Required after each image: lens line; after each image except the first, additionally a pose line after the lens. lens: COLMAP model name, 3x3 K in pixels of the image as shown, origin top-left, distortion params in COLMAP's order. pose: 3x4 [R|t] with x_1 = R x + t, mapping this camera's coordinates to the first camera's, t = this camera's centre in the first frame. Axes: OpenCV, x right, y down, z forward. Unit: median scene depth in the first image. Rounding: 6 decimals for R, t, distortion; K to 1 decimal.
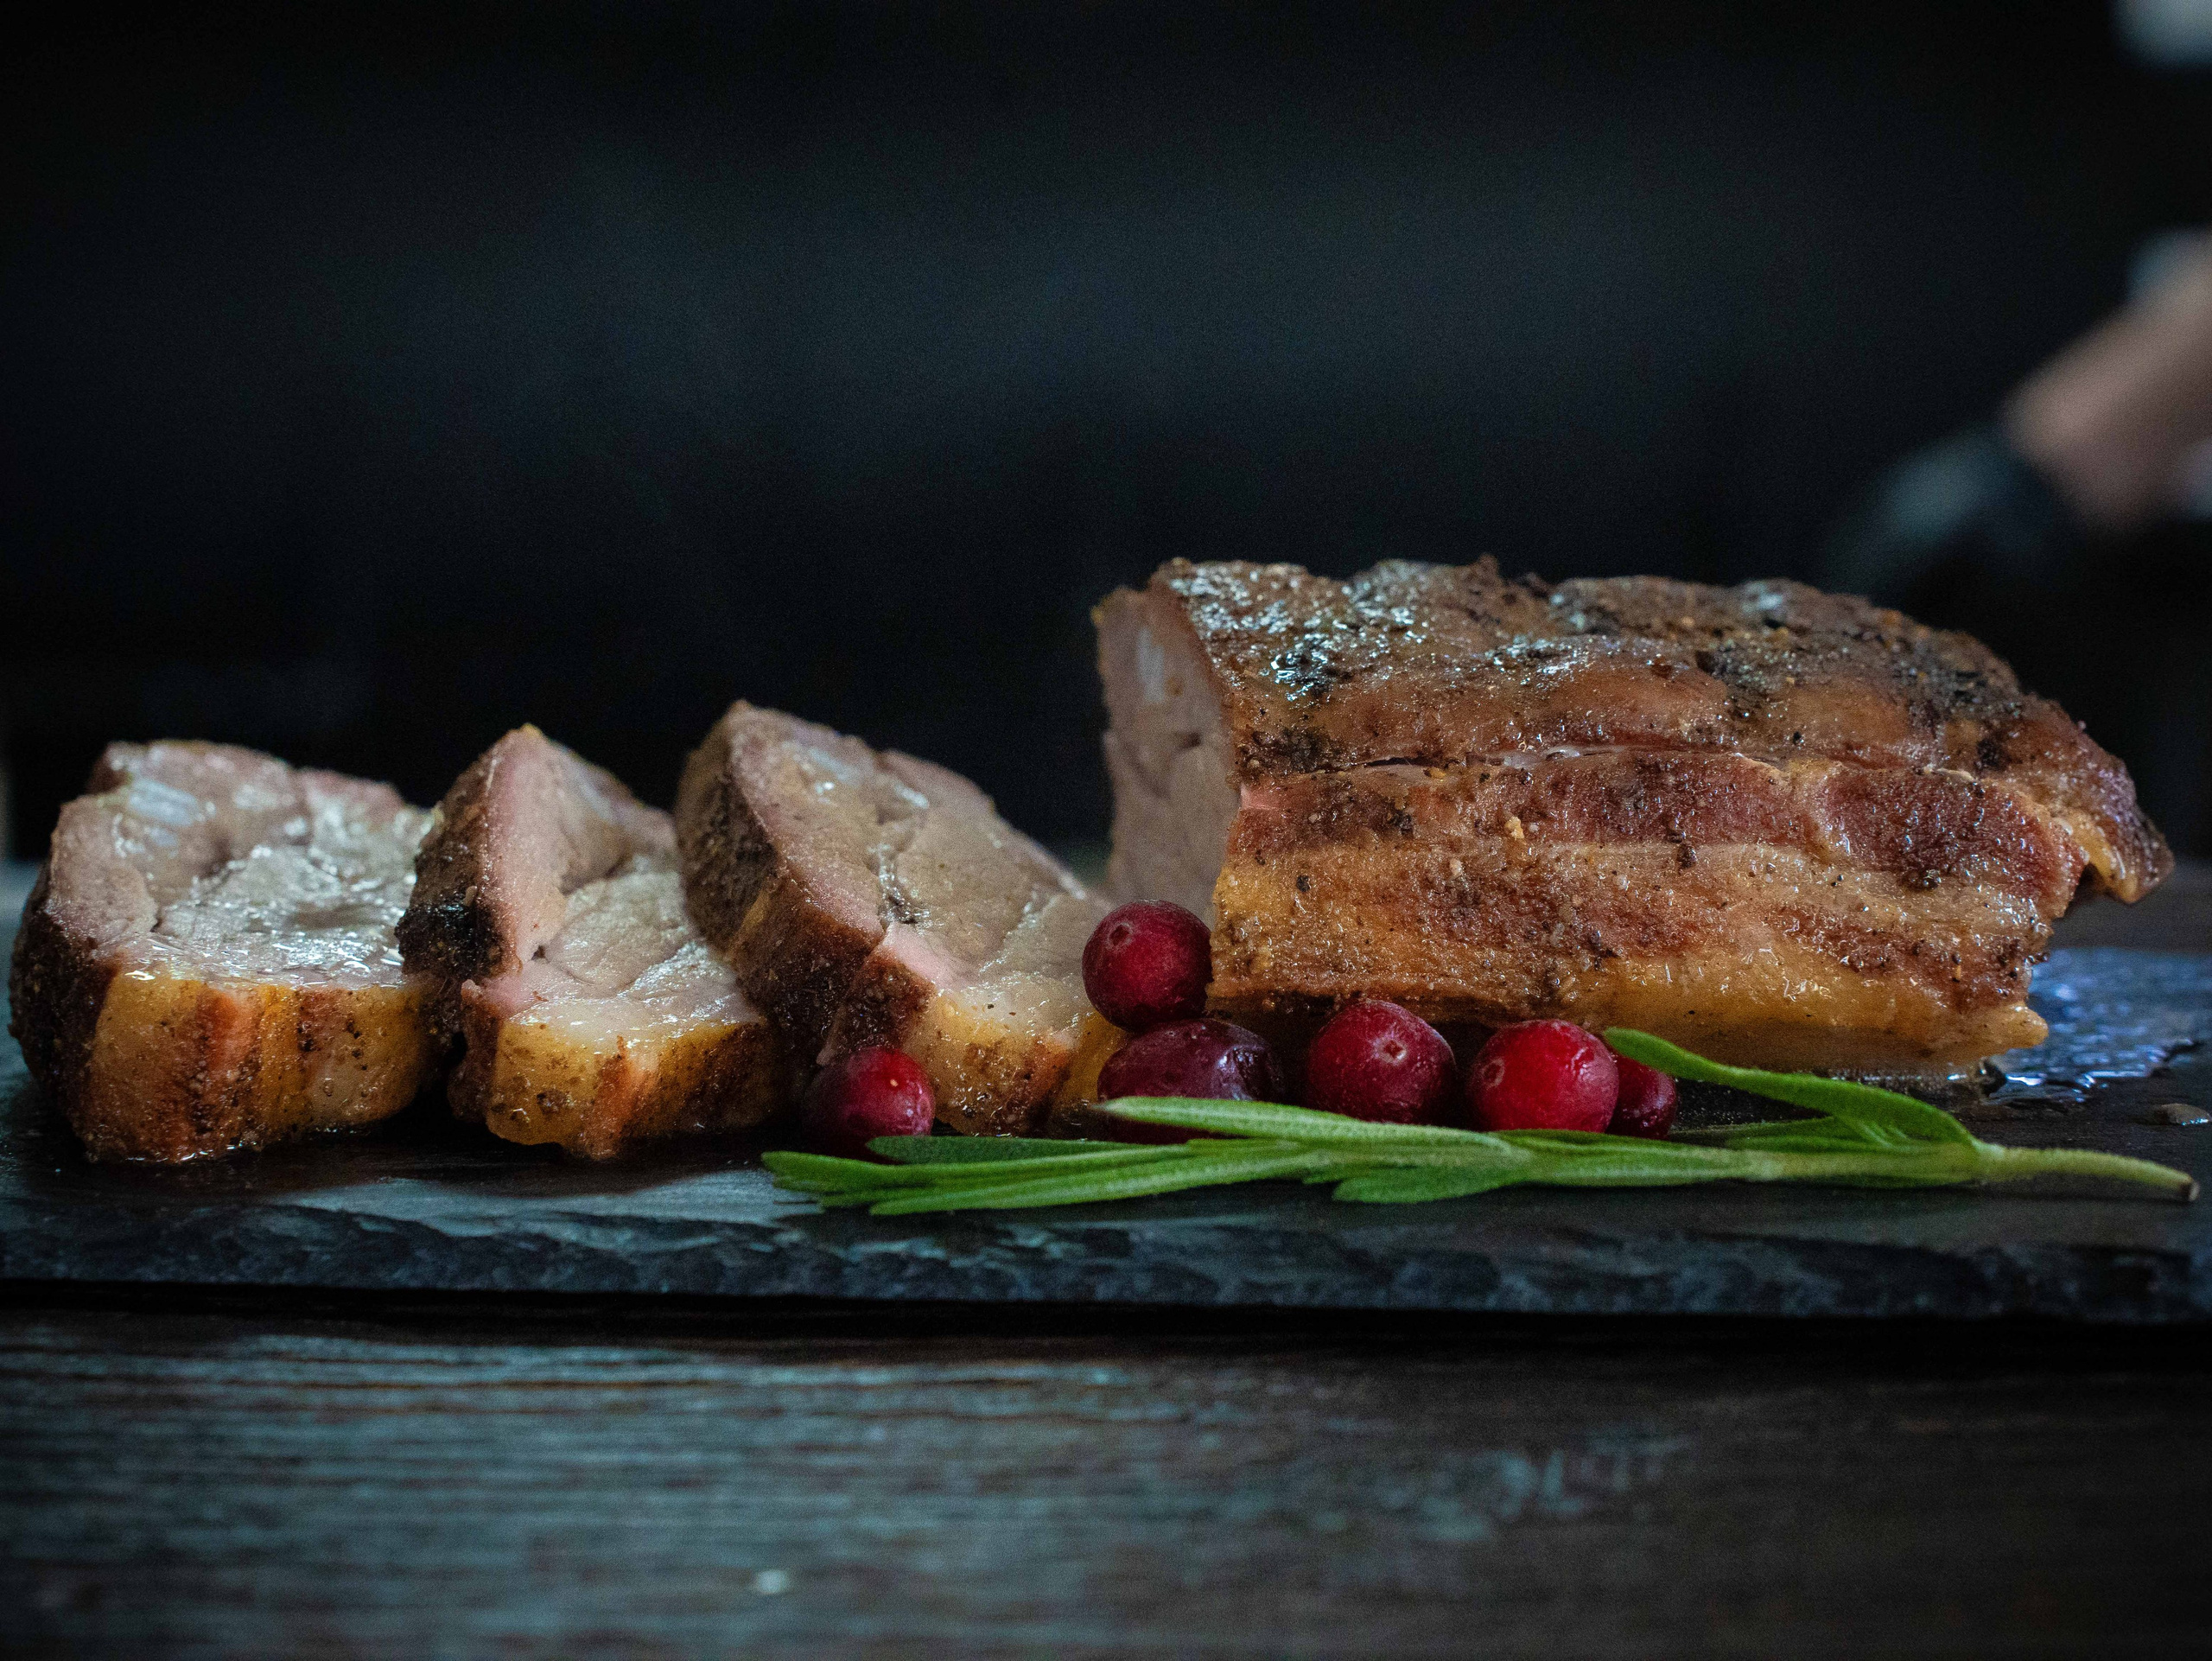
lens RADIAL K [[4625.7, 0, 1106.0], [0, 4625.7, 830.5], [0, 0, 1]] dist [0.000991, -0.134596]
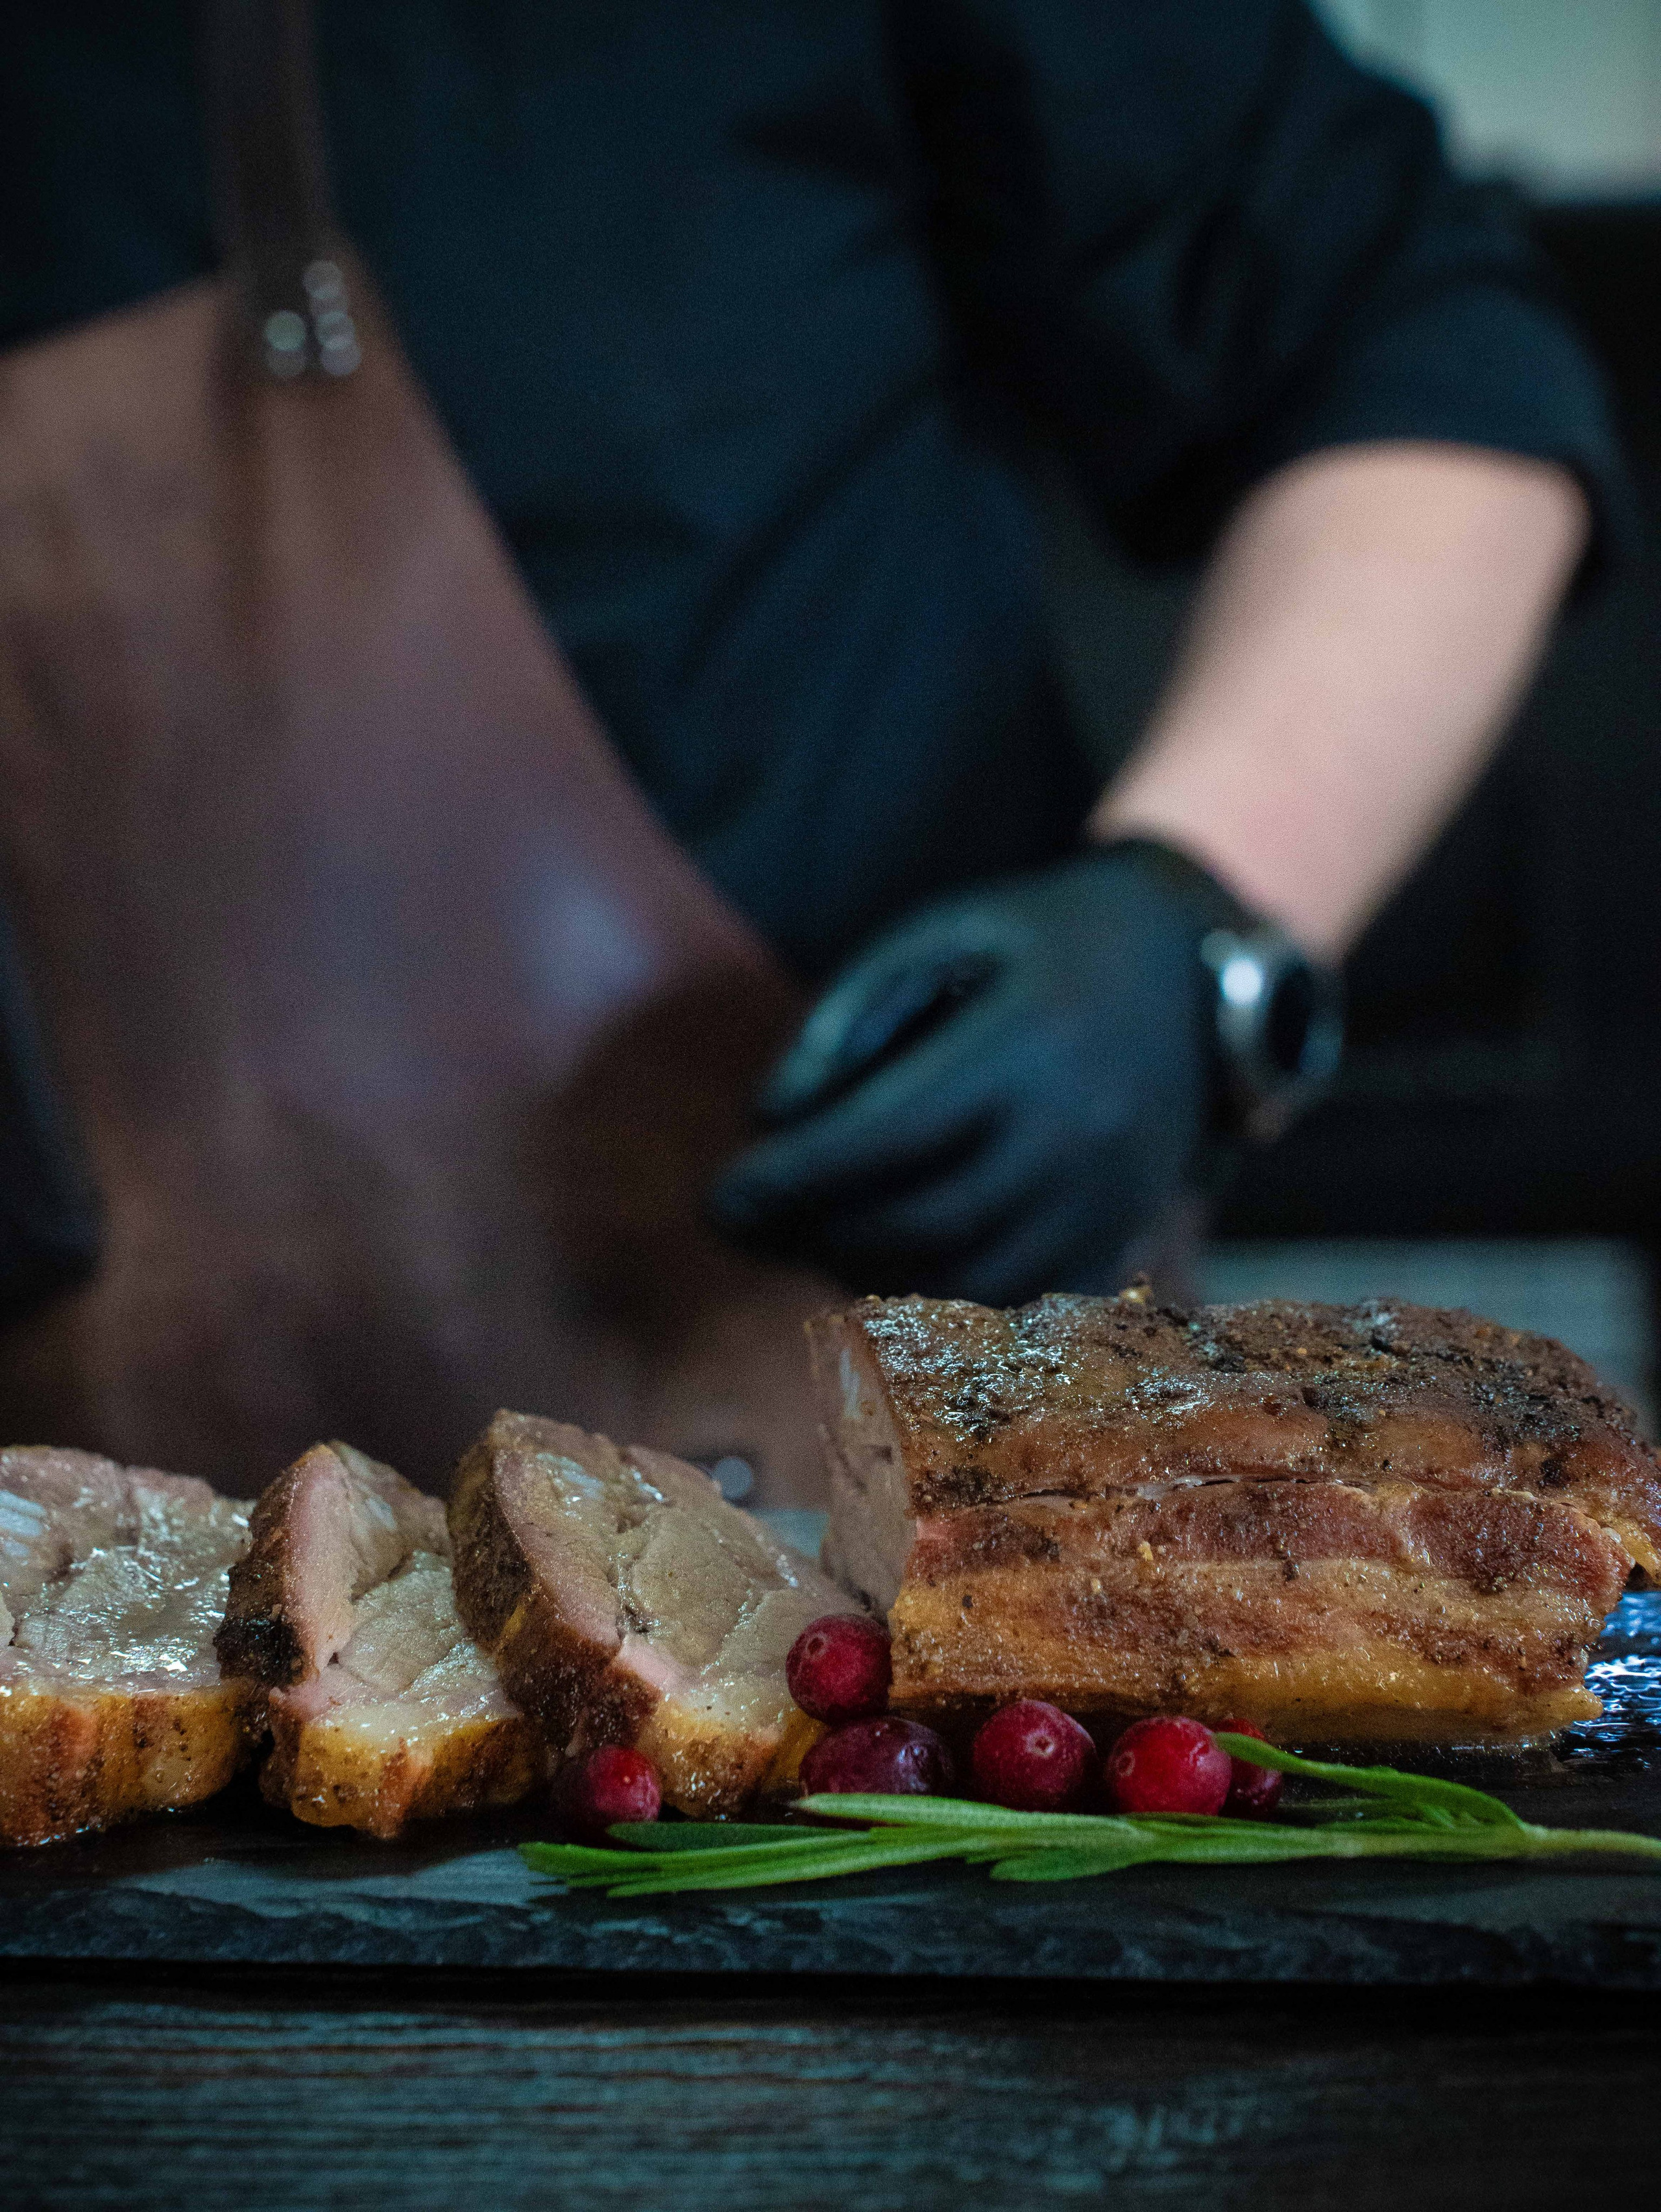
lens RADIAL K [[4875.5, 0, 830.5], [0, 4875.5, 1106.0], [0, 0, 1]] dist [0.061483, -0.478095]
pose [[0.999731, -0.012102, -0.019803, 0.033743], [0.011981, 0.999909, -0.006220, -0.110404], [0.019876, 0.005981, 0.999785, -0.269491]]
